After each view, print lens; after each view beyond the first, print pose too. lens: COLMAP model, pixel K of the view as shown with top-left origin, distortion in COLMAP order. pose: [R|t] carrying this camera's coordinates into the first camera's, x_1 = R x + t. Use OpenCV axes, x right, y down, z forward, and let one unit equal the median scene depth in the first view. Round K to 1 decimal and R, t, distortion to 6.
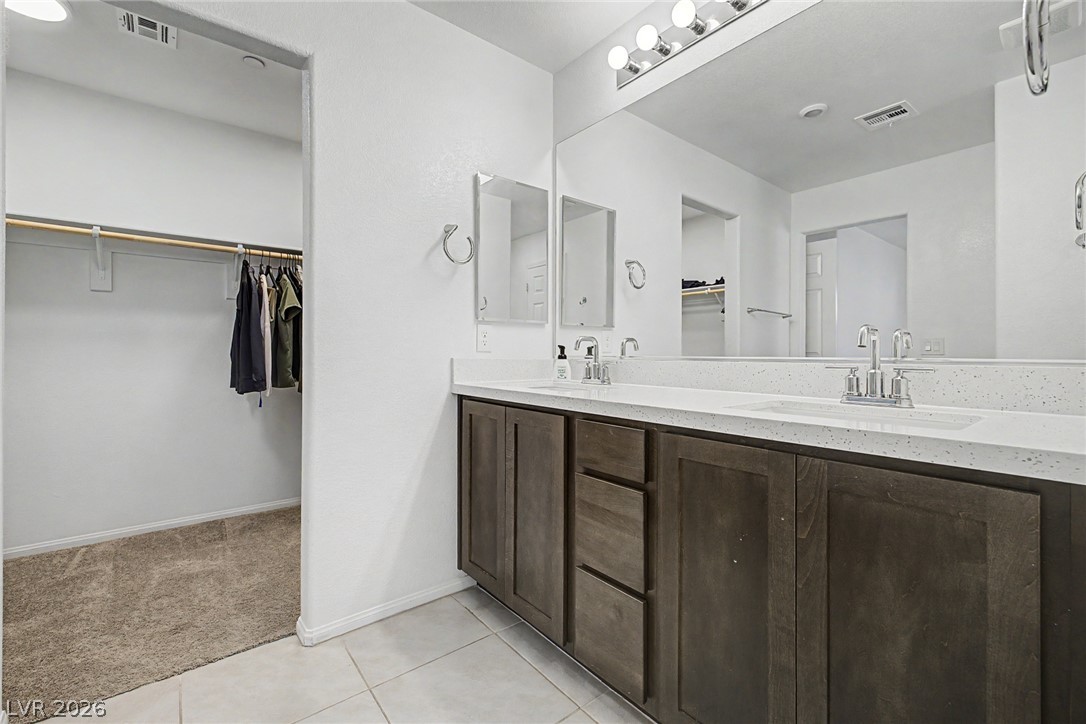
lens RADIAL K [[467.8, 0, 533.7], [0, 467.8, 353.7], [0, 0, 1]] dist [0.004704, -0.001004]
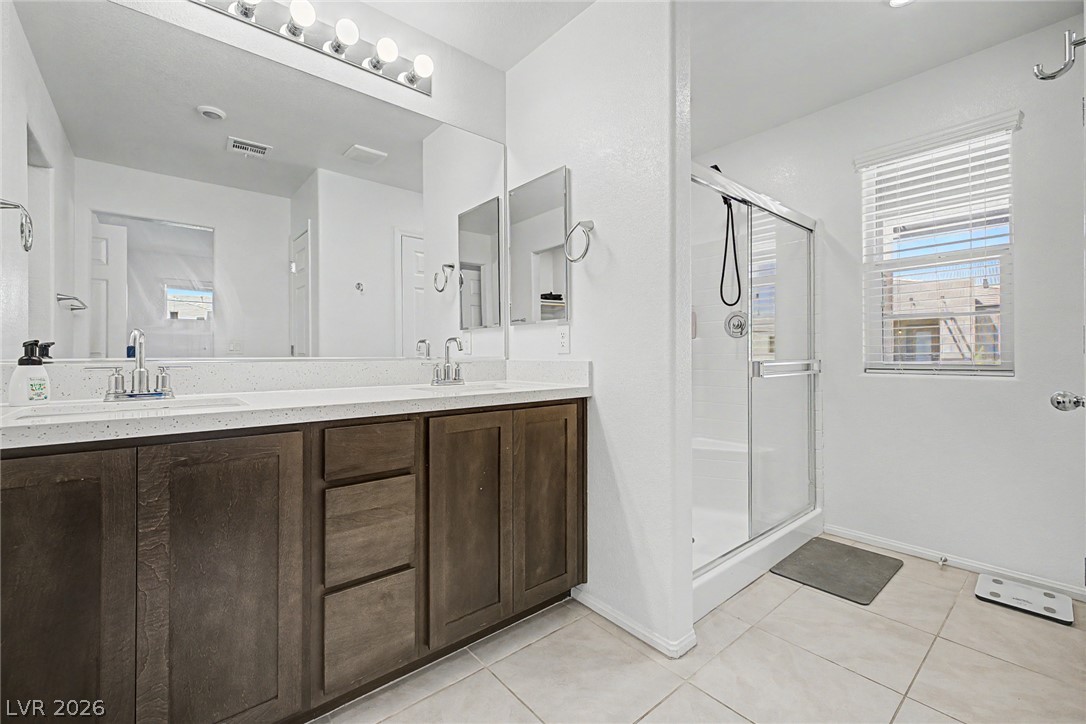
lens RADIAL K [[467.8, 0, 532.3], [0, 467.8, 350.2], [0, 0, 1]] dist [0.004704, -0.001004]
pose [[-0.041142, 0.000398, 0.999153, -0.842048], [-0.001851, 0.999998, -0.000474, -0.012718], [-0.999152, -0.001869, -0.041142, 0.662329]]
